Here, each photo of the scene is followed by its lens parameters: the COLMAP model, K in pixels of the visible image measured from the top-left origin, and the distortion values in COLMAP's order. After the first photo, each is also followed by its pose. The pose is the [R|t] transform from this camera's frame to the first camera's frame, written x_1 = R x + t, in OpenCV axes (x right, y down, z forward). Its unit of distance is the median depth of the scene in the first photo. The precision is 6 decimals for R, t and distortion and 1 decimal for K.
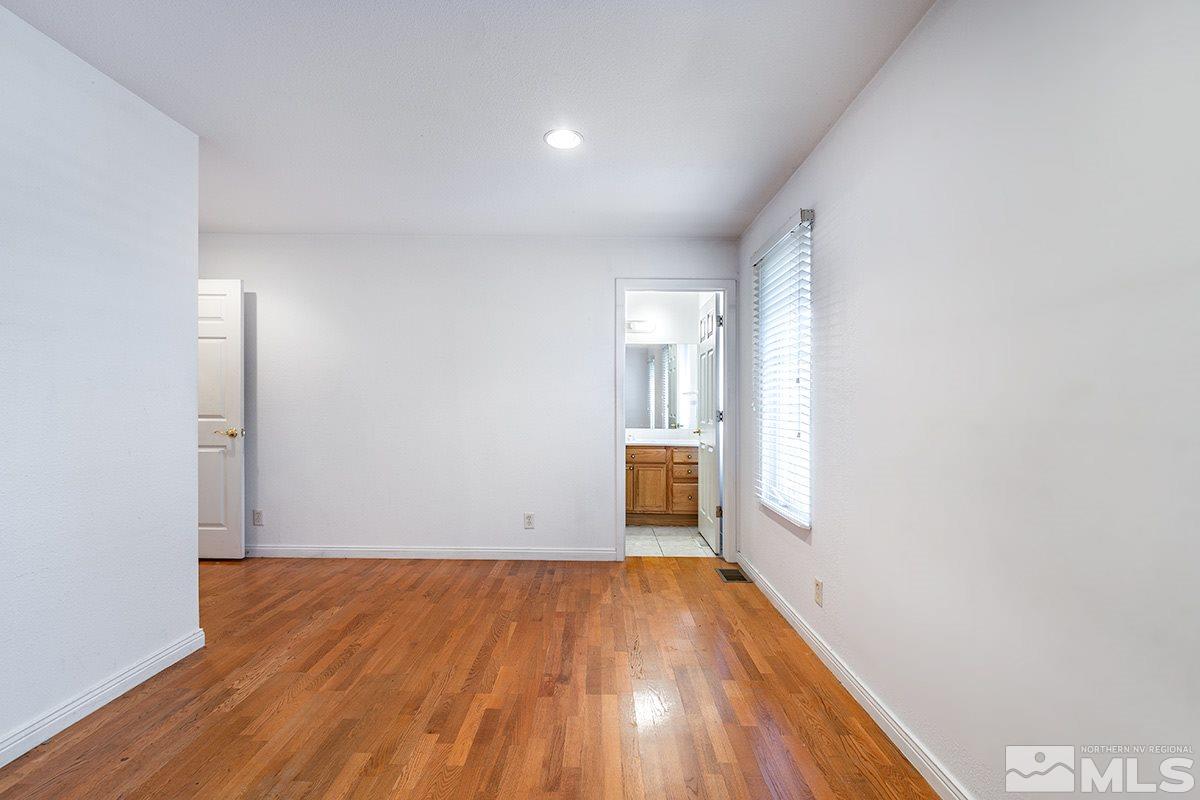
lens RADIAL K [[533.0, 0, 600.0], [0, 533.0, 400.0], [0, 0, 1]] dist [-0.001535, -0.000163]
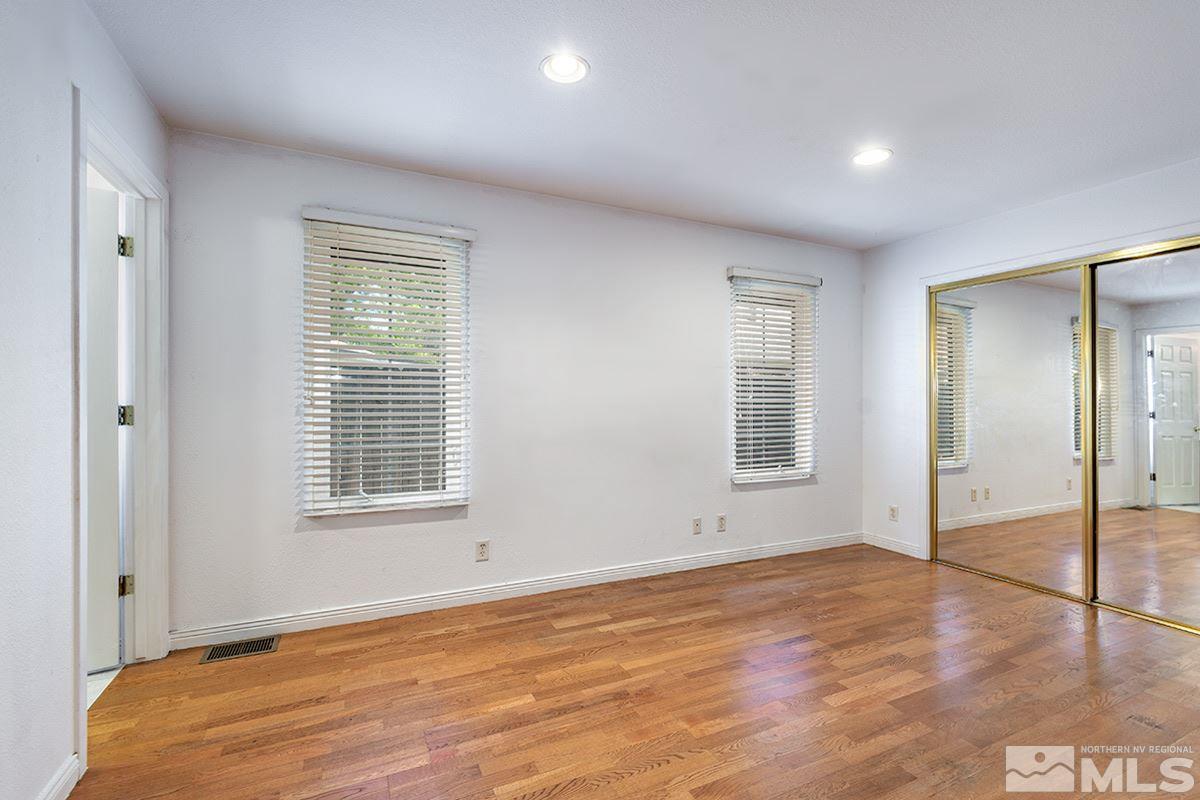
lens RADIAL K [[533.0, 0, 600.0], [0, 533.0, 400.0], [0, 0, 1]] dist [-0.001535, -0.000163]
pose [[-0.442504, -0.005104, 0.896752, -0.701665], [-0.013710, 0.999905, -0.001074, 0.020125], [-0.896662, -0.012770, -0.442533, 1.173063]]
